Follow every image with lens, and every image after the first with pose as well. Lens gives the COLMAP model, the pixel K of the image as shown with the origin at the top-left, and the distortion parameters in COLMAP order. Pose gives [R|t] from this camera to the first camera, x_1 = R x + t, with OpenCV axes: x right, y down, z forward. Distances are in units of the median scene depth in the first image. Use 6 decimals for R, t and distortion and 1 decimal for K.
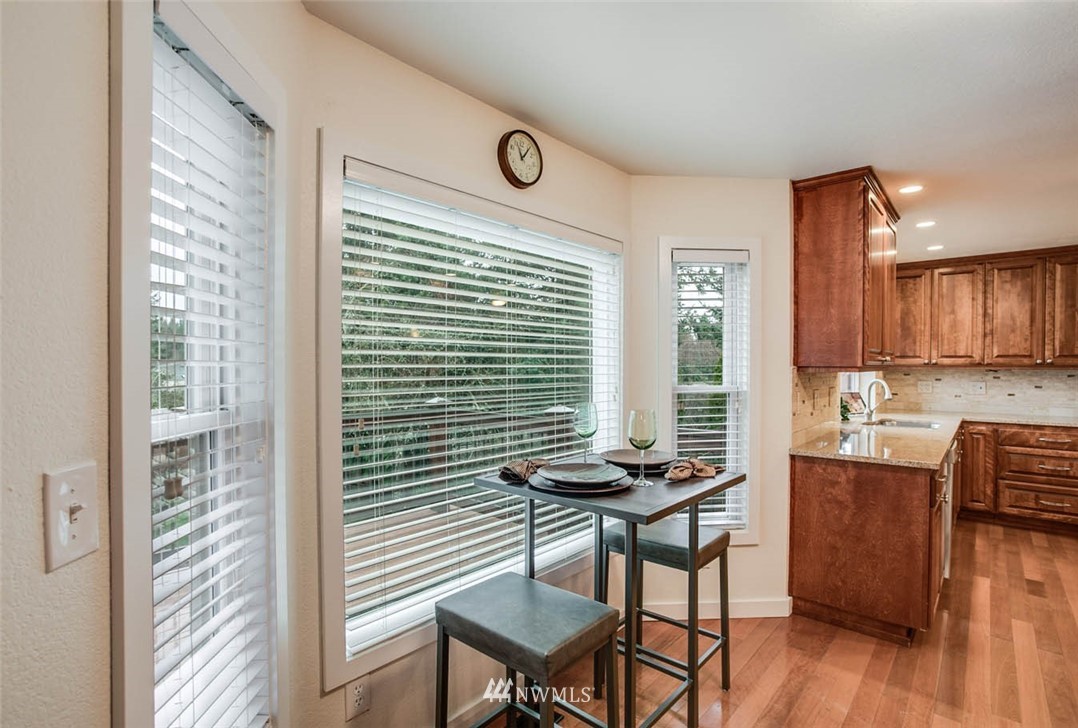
lens RADIAL K [[526.6, 0, 539.1], [0, 526.6, 371.3], [0, 0, 1]] dist [-0.056368, 0.032583]
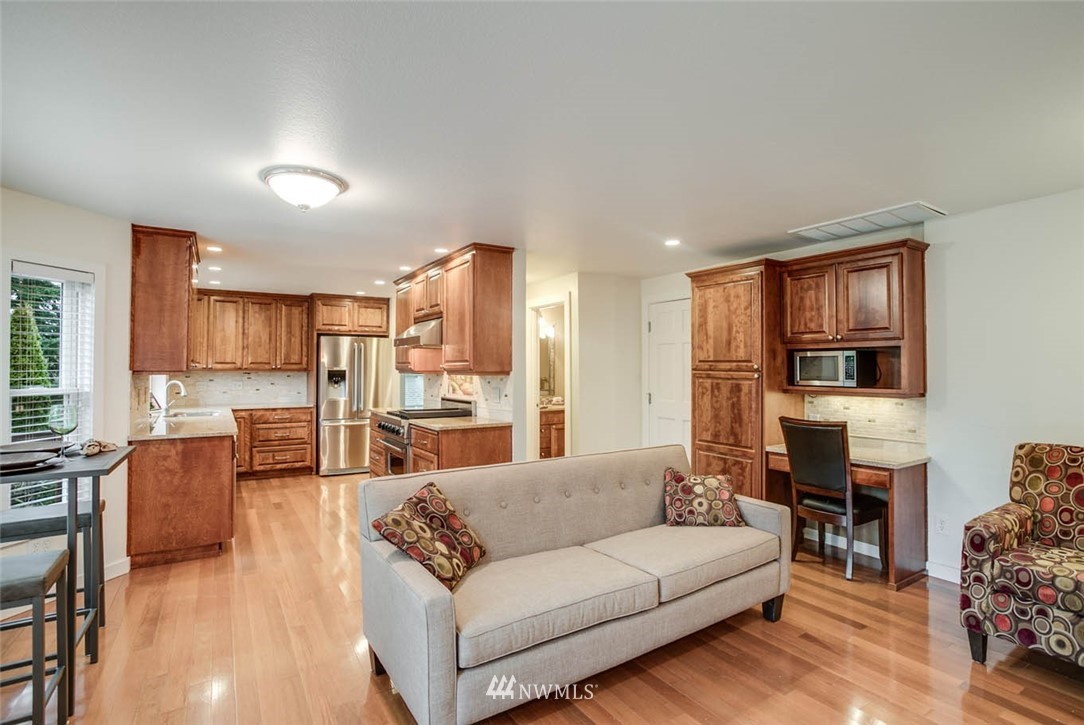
lens RADIAL K [[509.9, 0, 536.4], [0, 509.9, 358.3], [0, 0, 1]] dist [-0.055616, 0.022739]
pose [[0.287503, 0.019282, 0.957586, -0.248932], [0.012216, 0.999642, -0.023797, 0.000706], [-0.957702, 0.018540, 0.287165, -0.187843]]
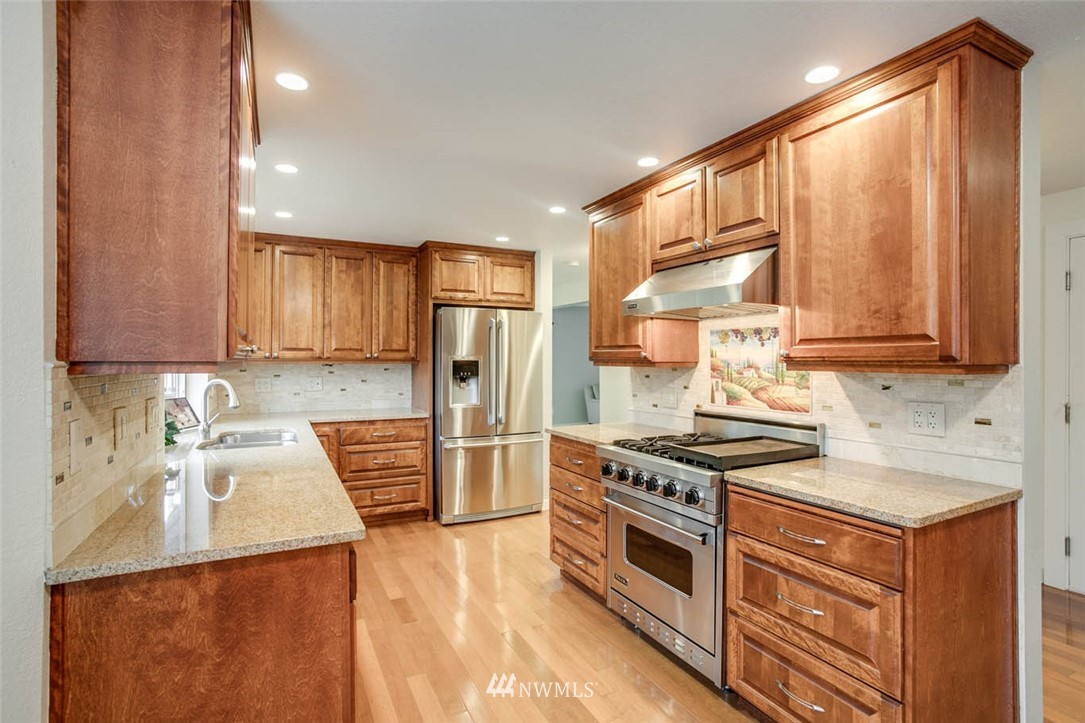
lens RADIAL K [[526.6, 0, 546.1], [0, 526.6, 359.2], [0, 0, 1]] dist [-0.057252, 0.027704]
pose [[0.370804, -0.000056, 0.928711, 0.170726], [0.011570, 0.999923, -0.004560, -0.003357], [-0.928639, 0.012436, 0.370776, 0.326891]]
